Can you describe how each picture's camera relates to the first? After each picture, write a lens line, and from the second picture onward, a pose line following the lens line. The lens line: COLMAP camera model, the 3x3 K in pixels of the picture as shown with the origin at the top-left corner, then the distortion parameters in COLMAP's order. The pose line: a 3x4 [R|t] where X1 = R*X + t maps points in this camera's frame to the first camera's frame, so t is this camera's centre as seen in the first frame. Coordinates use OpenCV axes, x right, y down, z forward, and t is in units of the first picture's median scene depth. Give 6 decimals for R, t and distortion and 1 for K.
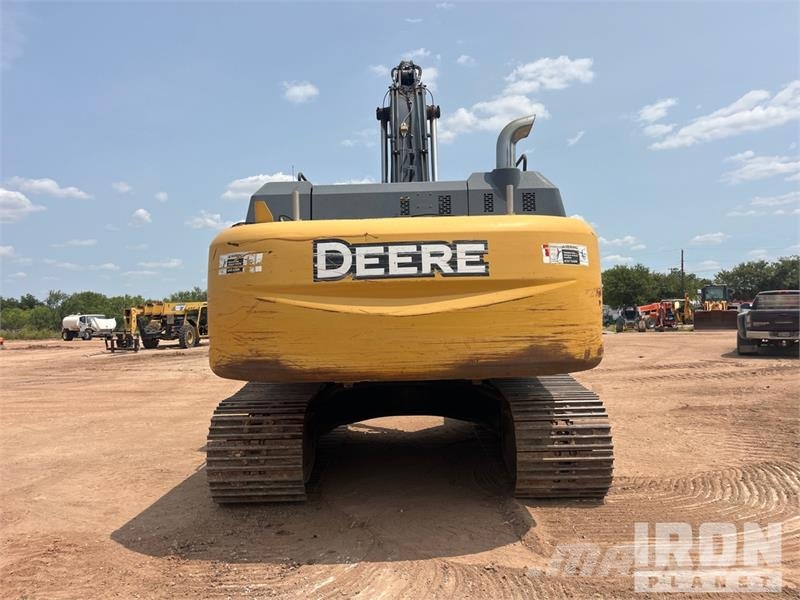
lens RADIAL K [[606.7, 0, 389.6], [0, 606.7, 301.1], [0, 0, 1]] dist [0.069966, -0.089848]
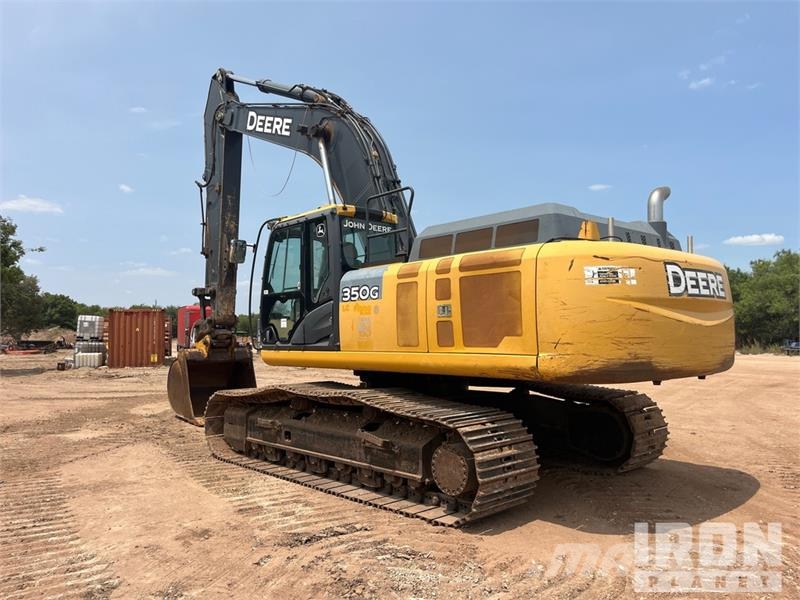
lens RADIAL K [[606.7, 0, 389.6], [0, 606.7, 301.1], [0, 0, 1]] dist [0.069966, -0.089848]
pose [[0.735990, 0.054658, 0.674782, -1.354329], [-0.014529, 0.997781, -0.064975, 0.065196], [-0.676837, 0.038017, 0.735151, 0.481282]]
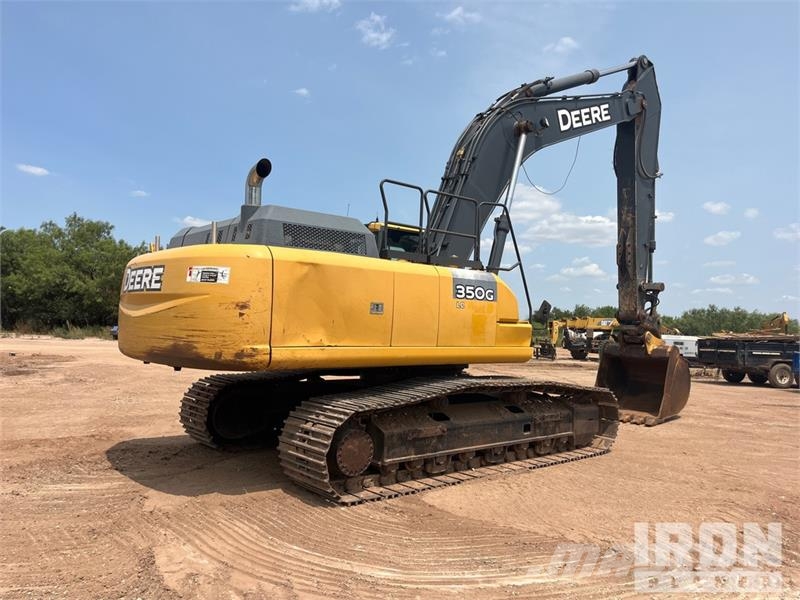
lens RADIAL K [[607.0, 0, 409.8], [0, 607.0, 299.9], [0, 0, 1]] dist [0.061303, -0.095096]
pose [[0.665483, 0.019747, -0.746152, 1.569038], [-0.041035, 0.999106, -0.010157, -0.029721], [0.745284, 0.037378, 0.665699, 0.494159]]
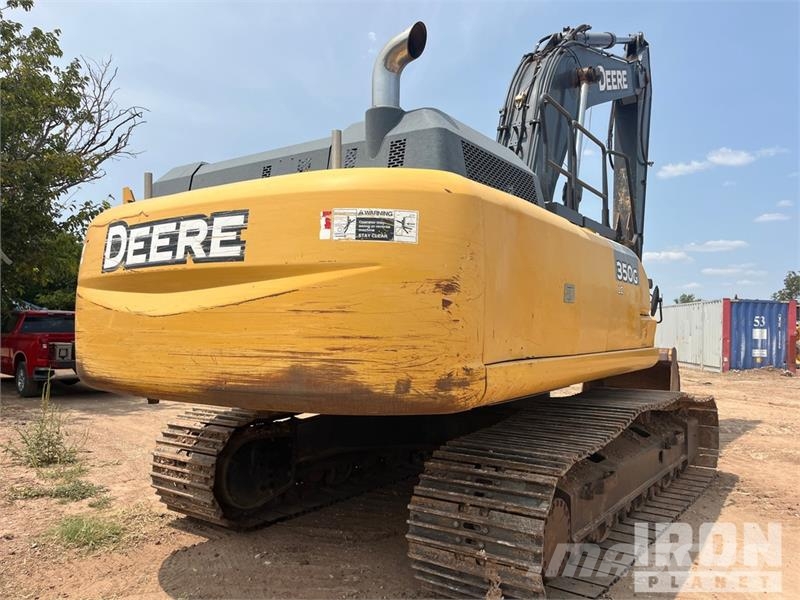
lens RADIAL K [[591.7, 0, 415.6], [0, 591.7, 304.4], [0, 0, 1]] dist [0.061953, -0.085466]
pose [[0.847307, 0.011451, -0.530981, 0.682933], [-0.022479, 0.999645, -0.014313, 0.013231], [0.530628, 0.024064, 0.847263, 0.530738]]
